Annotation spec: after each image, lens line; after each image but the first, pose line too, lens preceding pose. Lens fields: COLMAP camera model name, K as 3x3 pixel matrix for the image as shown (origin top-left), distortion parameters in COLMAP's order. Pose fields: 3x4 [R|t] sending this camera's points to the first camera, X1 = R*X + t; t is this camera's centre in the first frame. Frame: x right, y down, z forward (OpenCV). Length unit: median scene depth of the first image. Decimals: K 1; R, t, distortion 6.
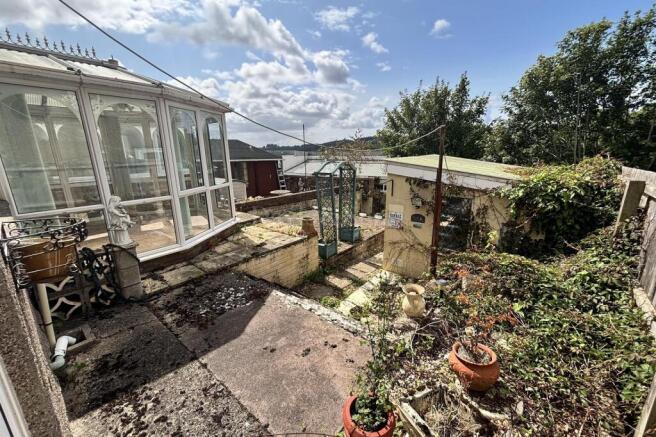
lens RADIAL K [[261.1, 0, 328.0], [0, 261.1, 218.5], [0, 0, 1]] dist [0.008491, -0.004960]
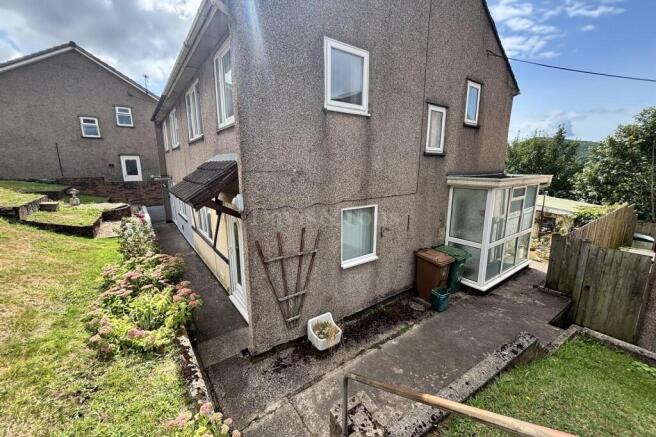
lens RADIAL K [[262.1, 0, 327.0], [0, 262.1, 216.1], [0, 0, 1]] dist [0.000488, 0.000187]
pose [[0.965138, 0.046379, -0.257598, -0.474435], [-0.063257, 0.996333, -0.057619, 0.096645], [0.253981, 0.071905, 0.964533, -1.015373]]
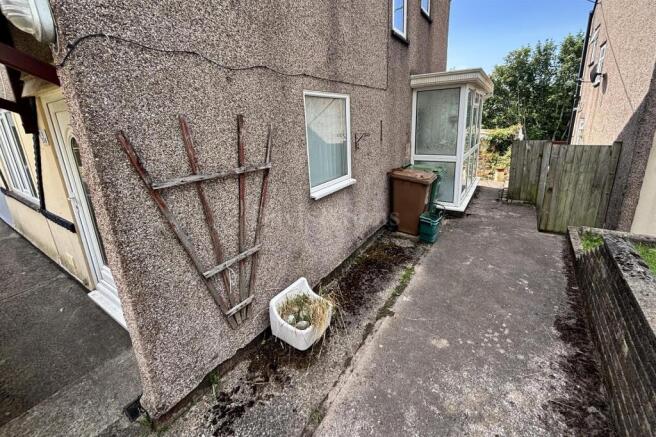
lens RADIAL K [[265.1, 0, 330.6], [0, 265.1, 191.1], [0, 0, 1]] dist [0.000067, 0.000112]
pose [[0.994066, -0.066494, 0.086091, -0.589106], [0.067033, 0.997745, -0.003376, 0.167311], [-0.085673, 0.009127, 0.996282, -0.786422]]
